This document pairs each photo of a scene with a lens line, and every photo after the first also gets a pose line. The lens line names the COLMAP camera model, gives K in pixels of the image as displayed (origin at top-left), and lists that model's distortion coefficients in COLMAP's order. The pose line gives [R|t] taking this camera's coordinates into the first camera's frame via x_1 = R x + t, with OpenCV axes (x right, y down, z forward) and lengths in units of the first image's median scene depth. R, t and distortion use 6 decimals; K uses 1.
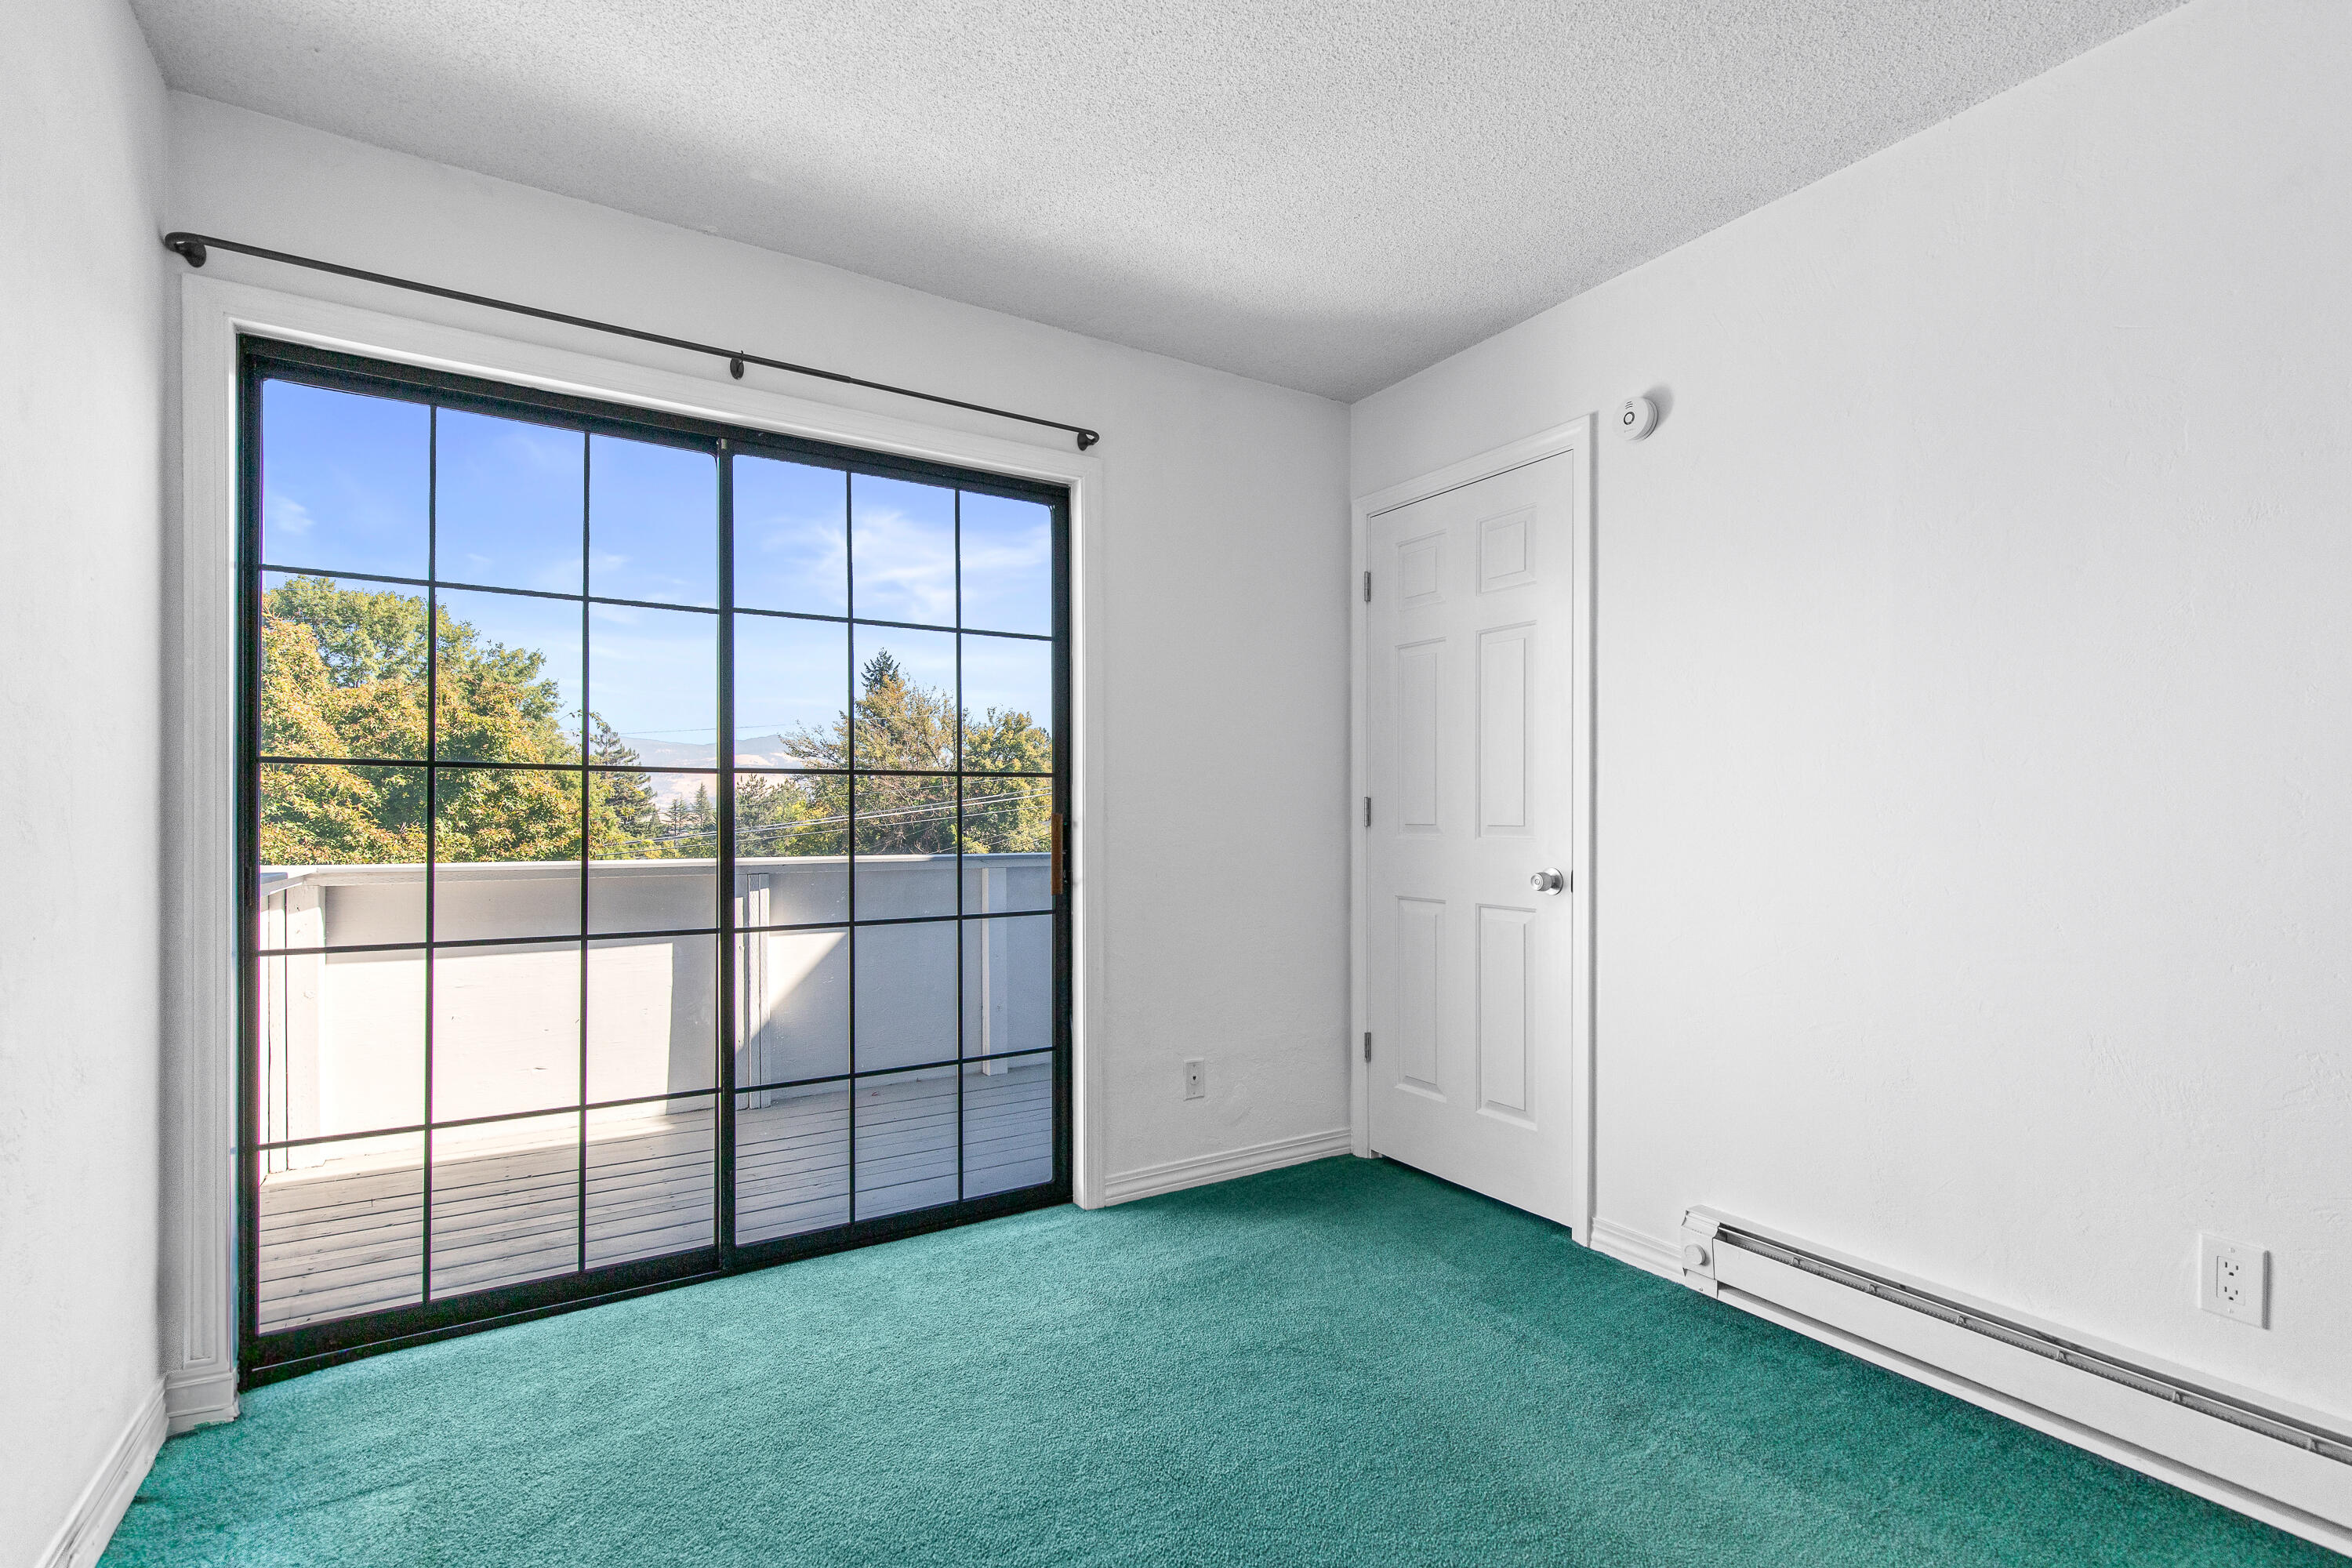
lens RADIAL K [[1076.1, 0, 1191.3], [0, 1076.1, 816.2], [0, 0, 1]] dist [0.011234, -0.000529]
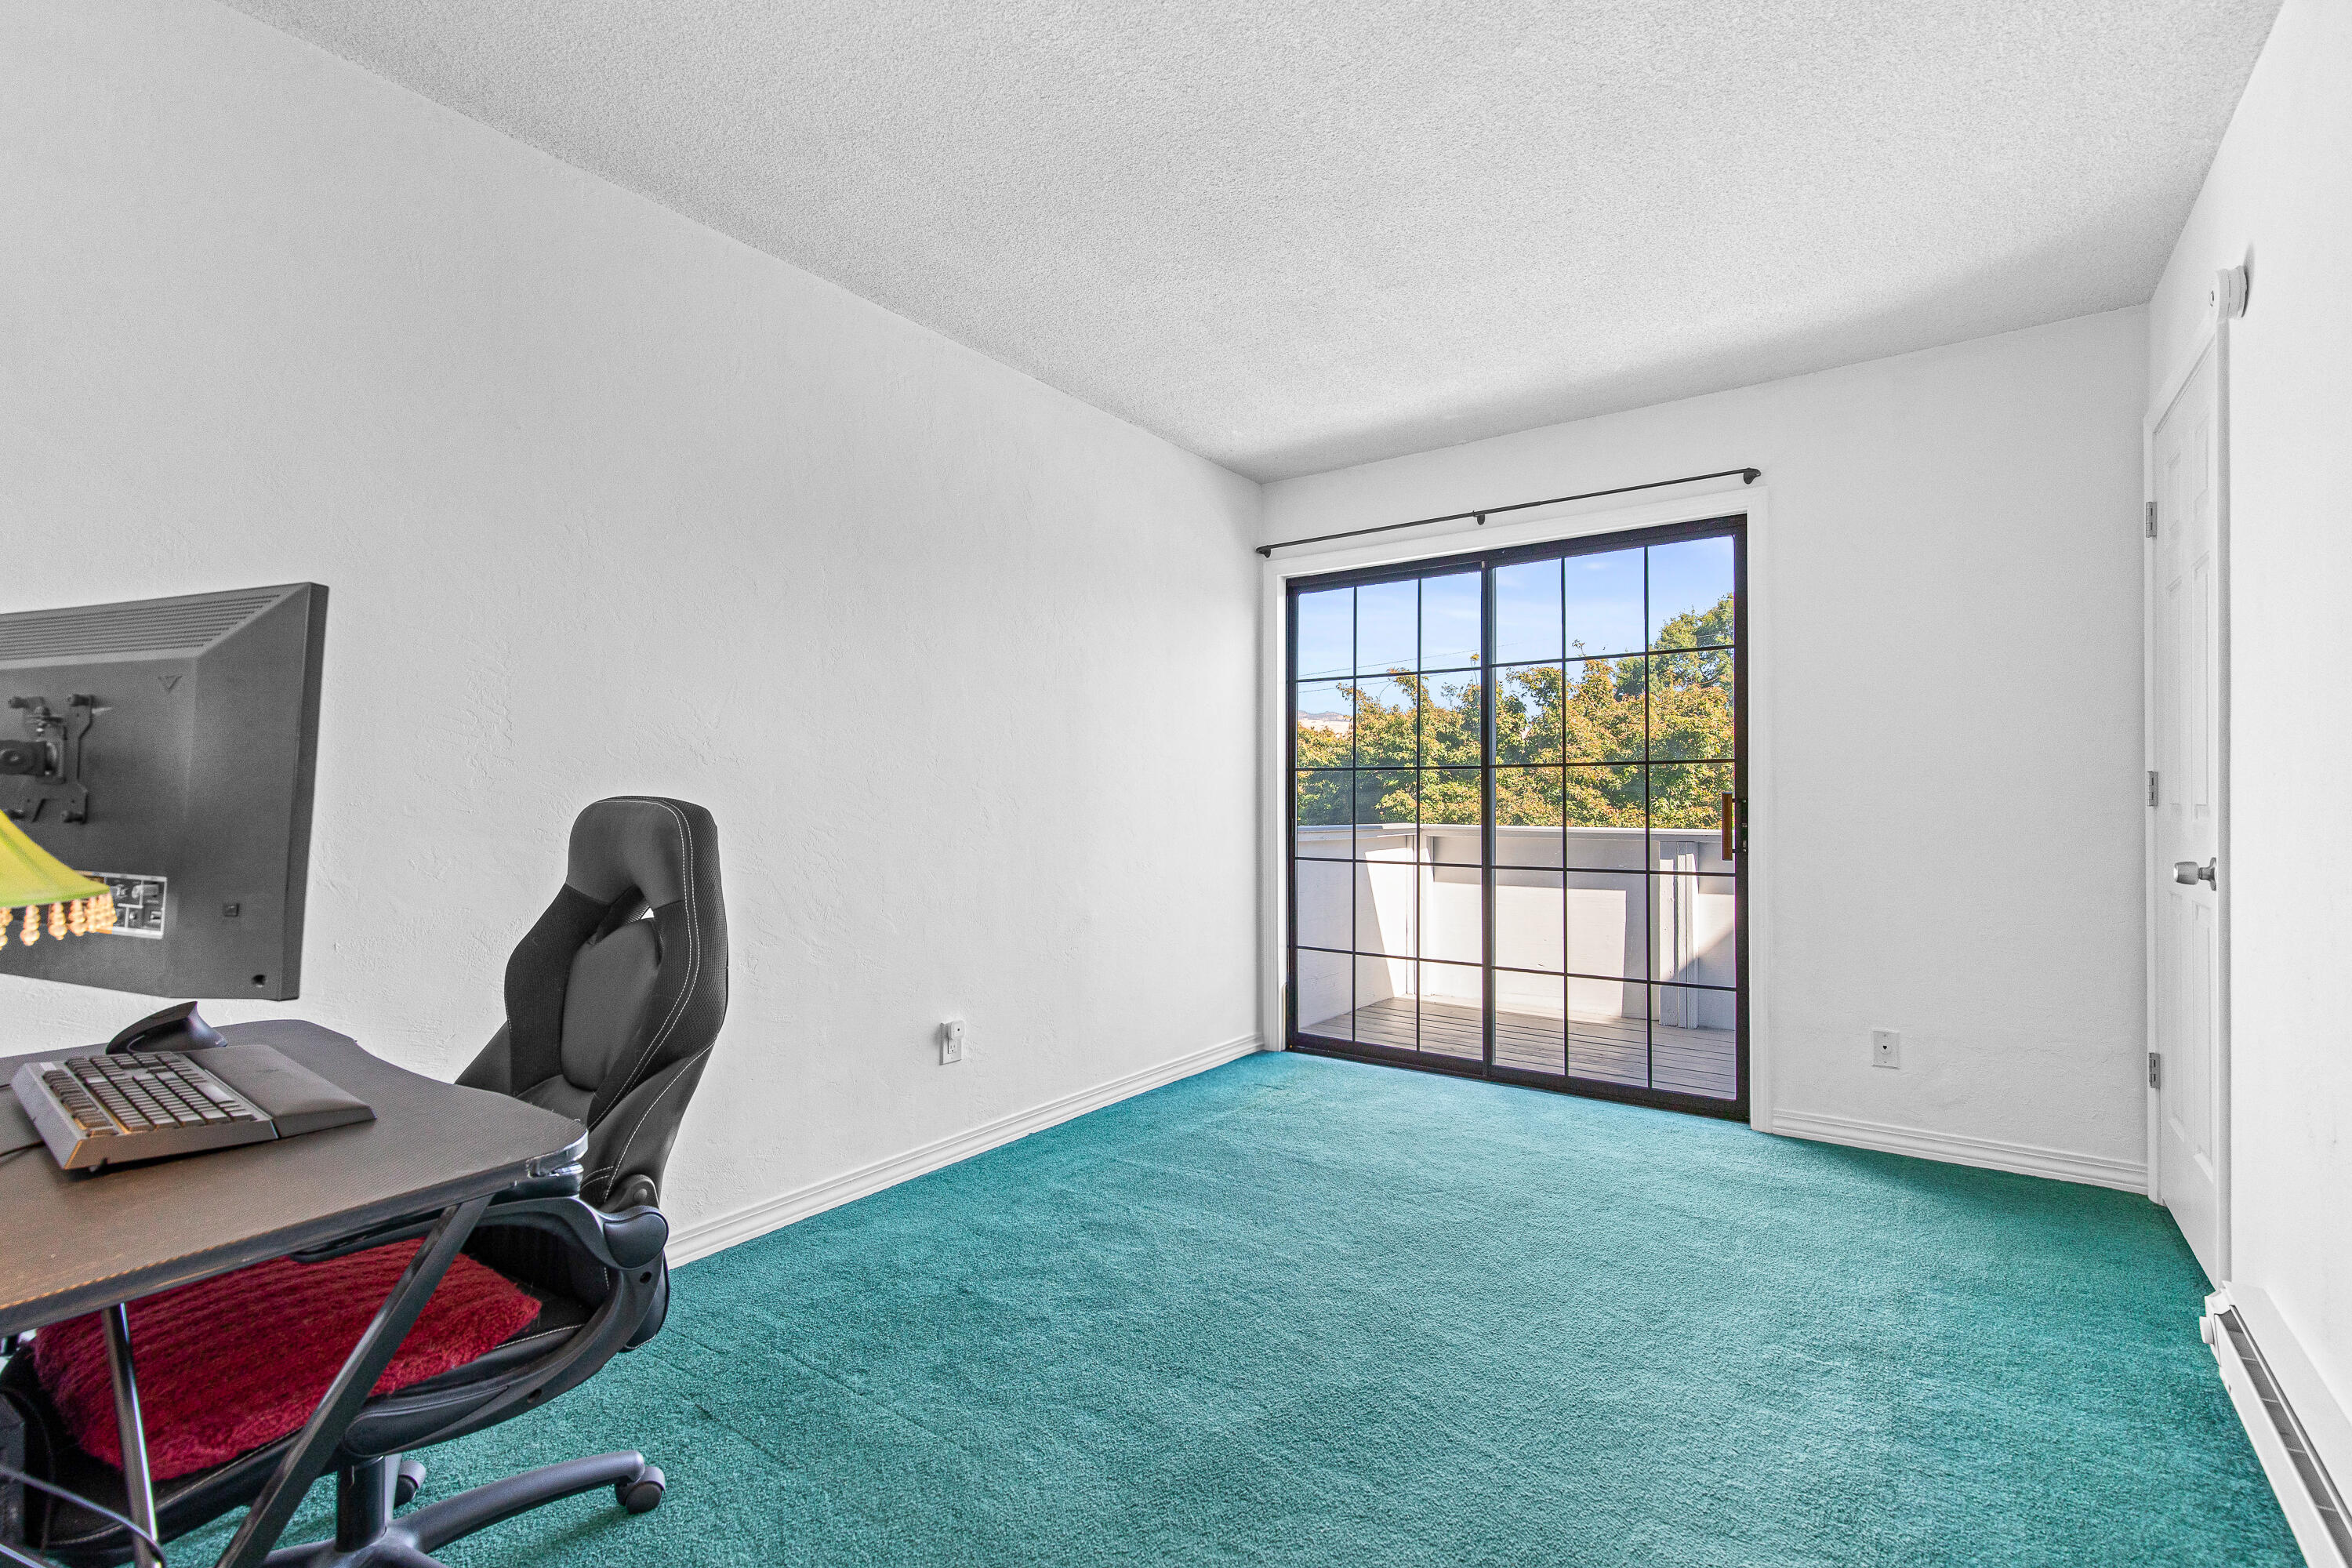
lens RADIAL K [[1076.1, 0, 1177.5], [0, 1076.1, 788.4], [0, 0, 1]] dist [0.011234, -0.000529]
pose [[0.372464, -0.007686, -0.928015, 0.719095], [-0.000690, 0.999963, -0.008559, 0.003784], [0.928046, 0.003828, 0.372445, -0.019617]]
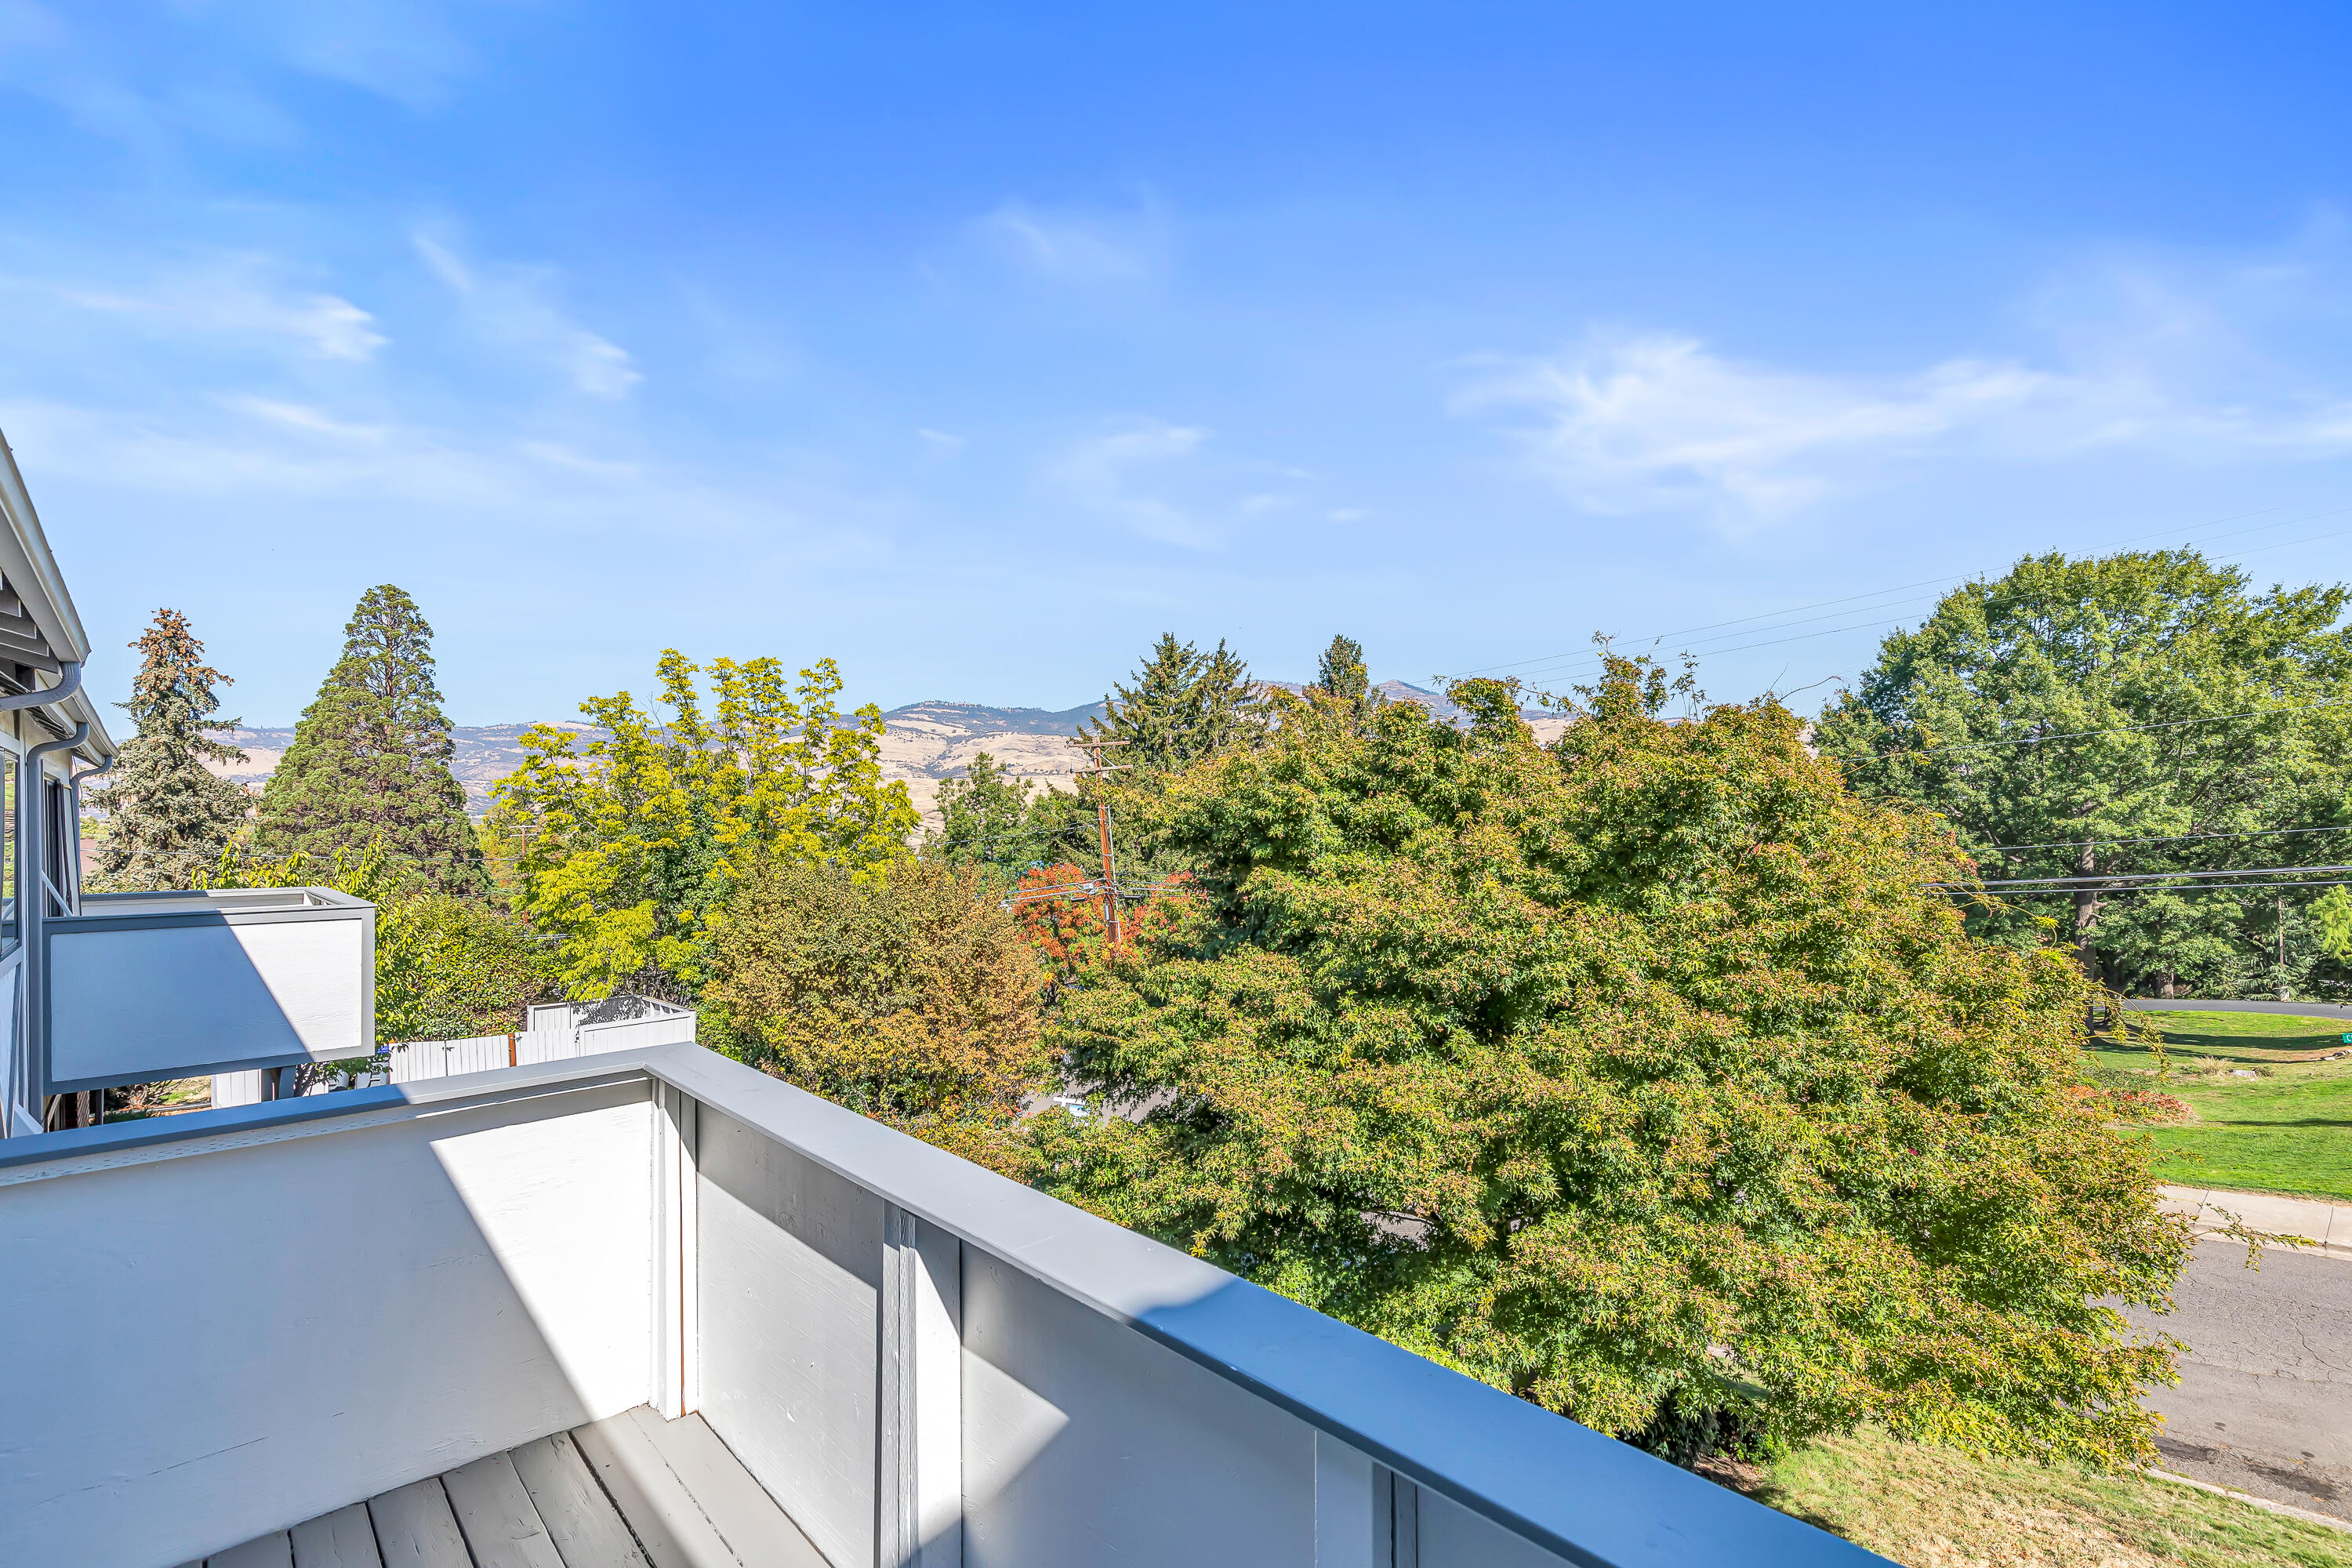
lens RADIAL K [[1076.1, 0, 1174.5], [0, 1076.1, 792.3], [0, 0, 1]] dist [0.011234, -0.000529]
pose [[0.159107, -0.010103, -0.987210, 0.082344], [0.007949, 0.999928, -0.008952, -0.160681], [0.987229, -0.006423, 0.159176, 1.375752]]
